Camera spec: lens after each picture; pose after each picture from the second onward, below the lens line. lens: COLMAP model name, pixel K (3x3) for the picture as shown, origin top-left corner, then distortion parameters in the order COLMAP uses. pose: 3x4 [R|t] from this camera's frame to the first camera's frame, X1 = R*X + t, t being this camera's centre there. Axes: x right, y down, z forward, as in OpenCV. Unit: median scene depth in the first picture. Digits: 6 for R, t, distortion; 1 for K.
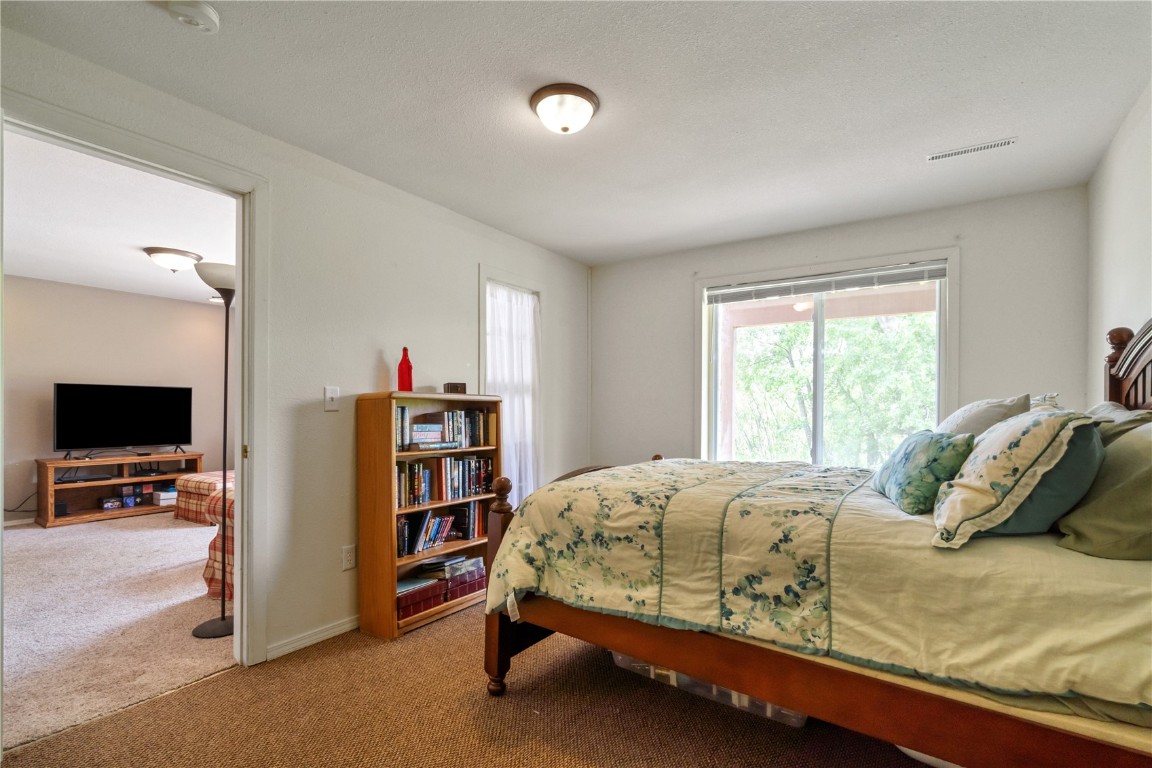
lens RADIAL K [[534.3, 0, 576.9], [0, 534.3, 410.6], [0, 0, 1]] dist [-0.003937, 0.003005]
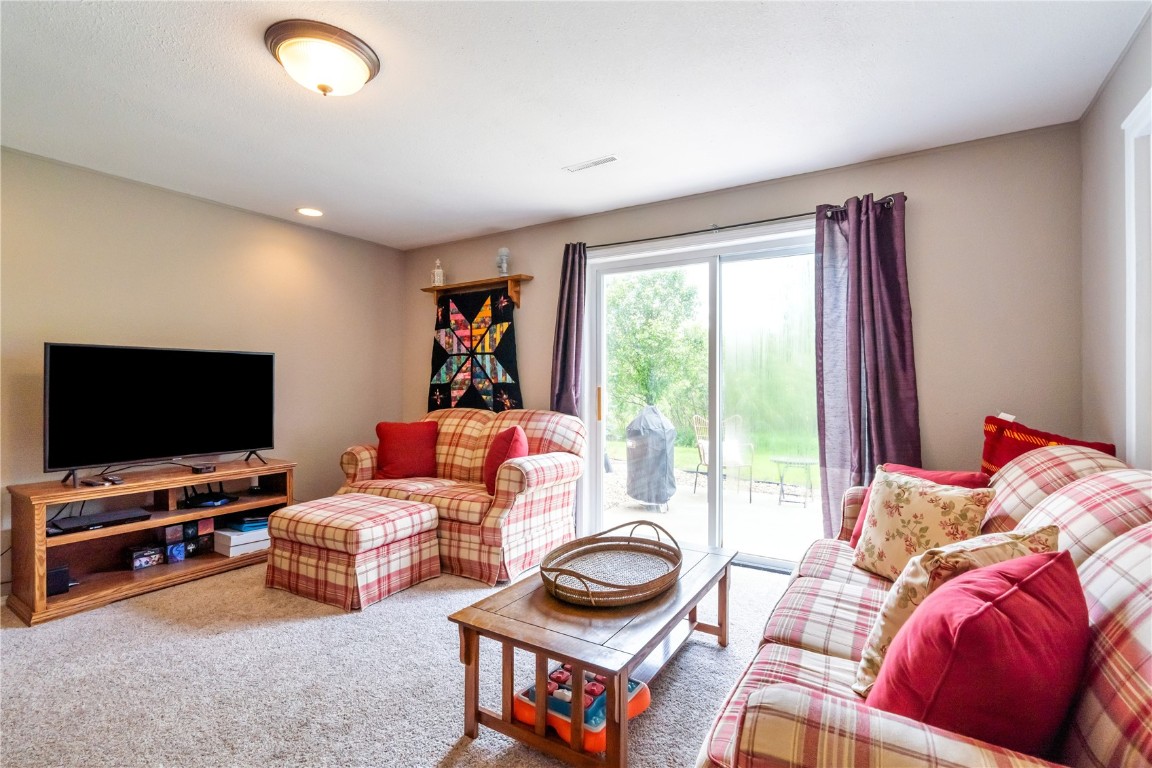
lens RADIAL K [[534.3, 0, 577.1], [0, 534.3, 385.9], [0, 0, 1]] dist [-0.003937, 0.003005]
pose [[0.999348, -0.005142, 0.035732, -0.437666], [0.005071, 0.999985, 0.002085, -0.007111], [-0.035742, -0.001903, 0.999359, 0.421353]]
